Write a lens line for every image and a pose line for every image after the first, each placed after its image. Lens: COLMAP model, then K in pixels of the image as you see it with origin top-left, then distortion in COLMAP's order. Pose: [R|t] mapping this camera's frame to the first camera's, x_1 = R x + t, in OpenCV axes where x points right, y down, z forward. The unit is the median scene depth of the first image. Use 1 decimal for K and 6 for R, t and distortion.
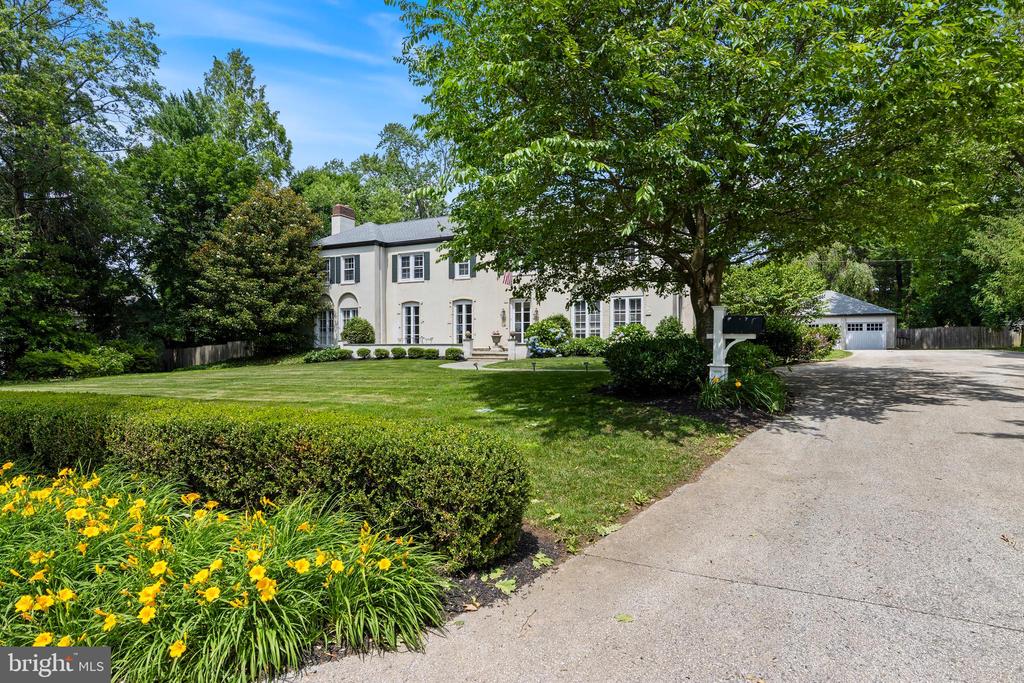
lens RADIAL K [[517.2, 0, 512.0], [0, 517.2, 341.5], [0, 0, 1]] dist [-0.000863, 0.000023]
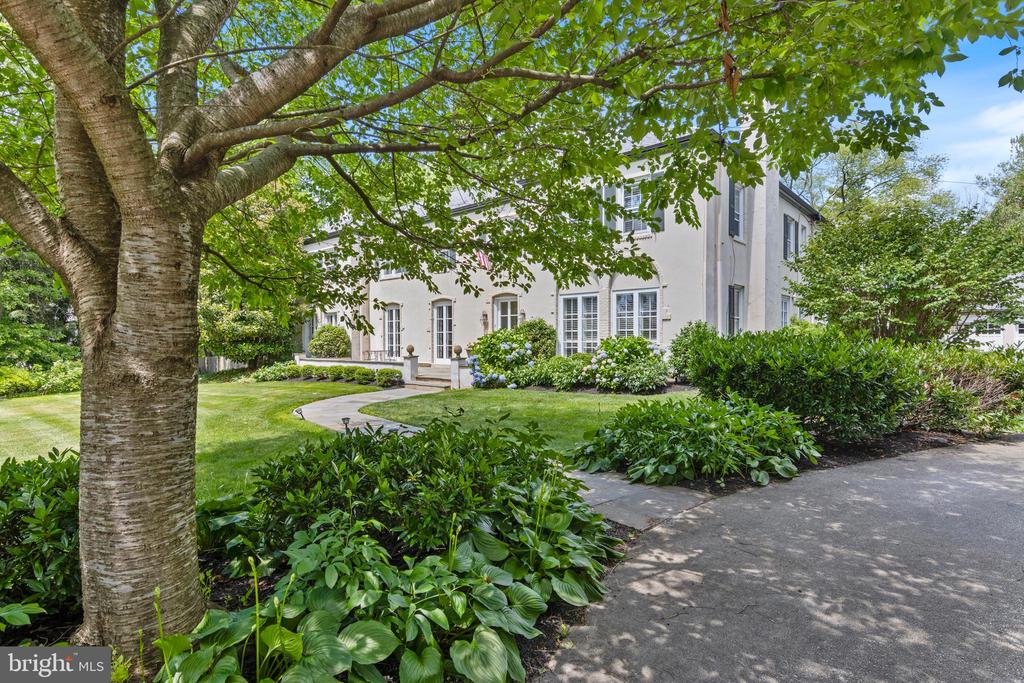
lens RADIAL K [[517.2, 0, 512.0], [0, 517.2, 341.5], [0, 0, 1]] dist [-0.000863, 0.000023]
pose [[0.960959, -0.002545, -0.276679, 0.206630], [0.005032, 0.999953, 0.008276, -0.025164], [0.276645, -0.009345, 0.960927, 0.300740]]
